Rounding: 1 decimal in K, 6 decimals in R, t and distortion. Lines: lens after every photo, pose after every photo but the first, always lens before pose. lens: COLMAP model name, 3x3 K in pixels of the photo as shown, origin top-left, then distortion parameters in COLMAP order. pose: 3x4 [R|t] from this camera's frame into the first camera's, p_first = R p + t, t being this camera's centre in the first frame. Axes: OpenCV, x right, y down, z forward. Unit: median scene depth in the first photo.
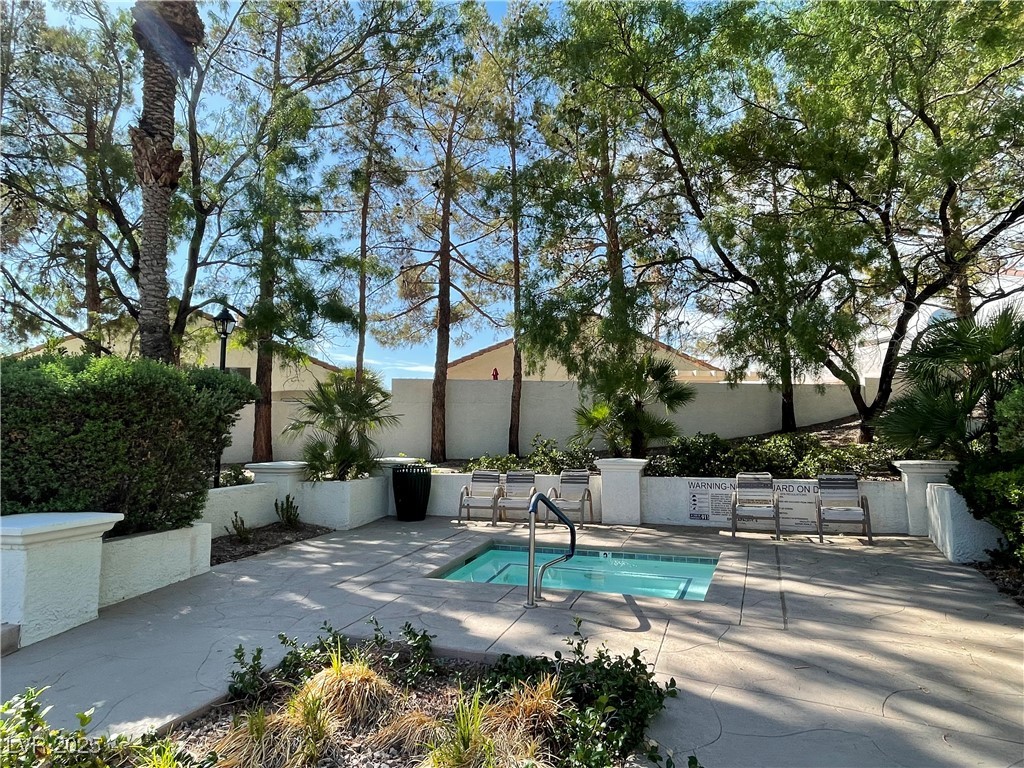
lens RADIAL K [[573.4, 0, 511.4], [0, 573.4, 385.9], [0, 0, 1]] dist [0.005473, -0.000748]
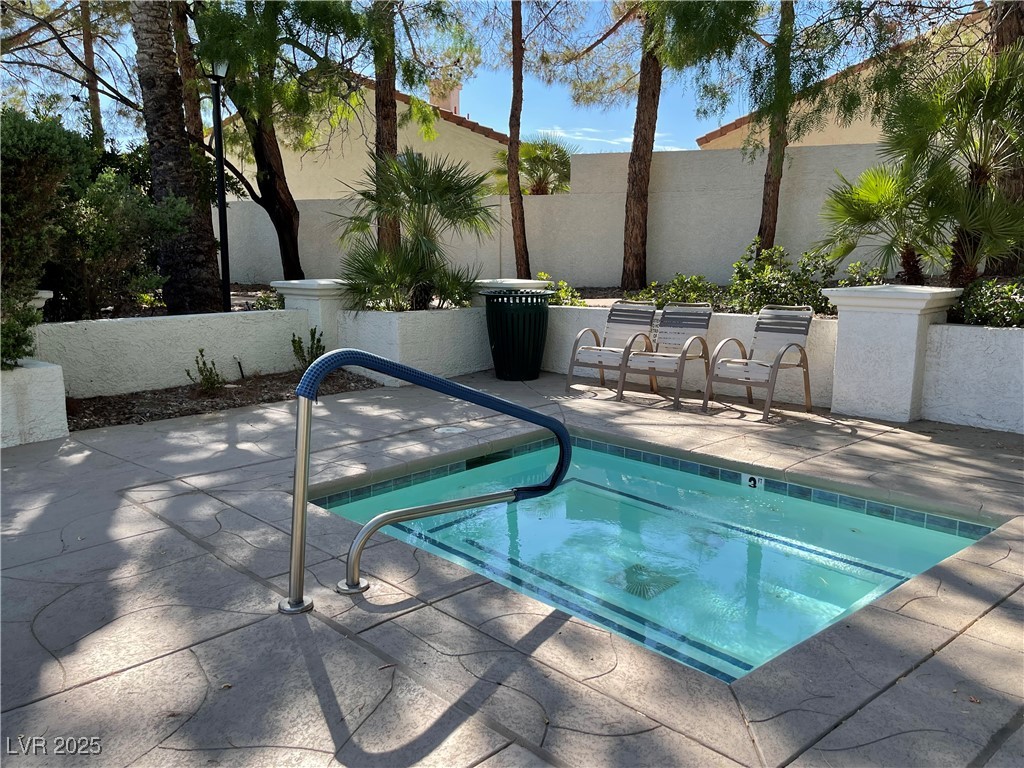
lens RADIAL K [[772.1, 0, 513.4], [0, 772.1, 382.7], [0, 0, 1]] dist [0.036577, -0.001658]
pose [[0.901723, 0.075832, -0.425612, 0.196550], [0.031660, 0.970269, 0.239950, 0.039316], [0.431154, -0.229843, 0.872513, 0.281157]]
